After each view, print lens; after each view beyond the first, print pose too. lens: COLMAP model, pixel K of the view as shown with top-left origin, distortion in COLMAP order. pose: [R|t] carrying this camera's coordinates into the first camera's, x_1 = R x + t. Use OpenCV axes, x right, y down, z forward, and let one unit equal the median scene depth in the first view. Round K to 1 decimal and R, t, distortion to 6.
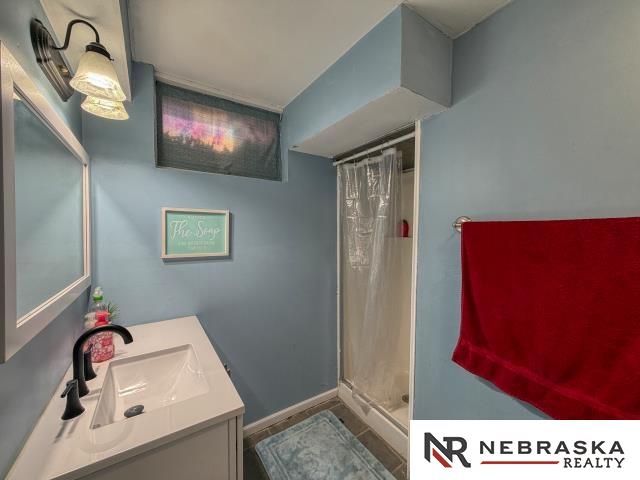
lens RADIAL K [[254.5, 0, 319.4], [0, 254.5, 240.5], [0, 0, 1]] dist [0.002101, -0.000265]
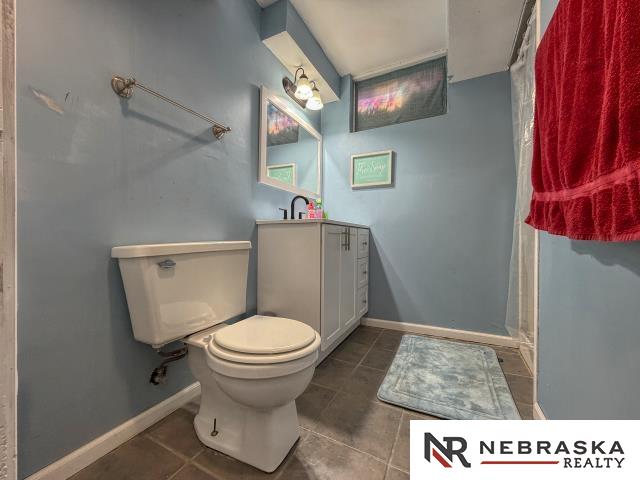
lens RADIAL K [[254.5, 0, 319.0], [0, 254.5, 240.0], [0, 0, 1]] dist [0.002101, -0.000265]
pose [[0.492909, 0.005972, -0.870061, 0.630278], [-0.036554, 0.999236, -0.013850, 0.391055], [0.869313, 0.038632, 0.492750, 0.017698]]
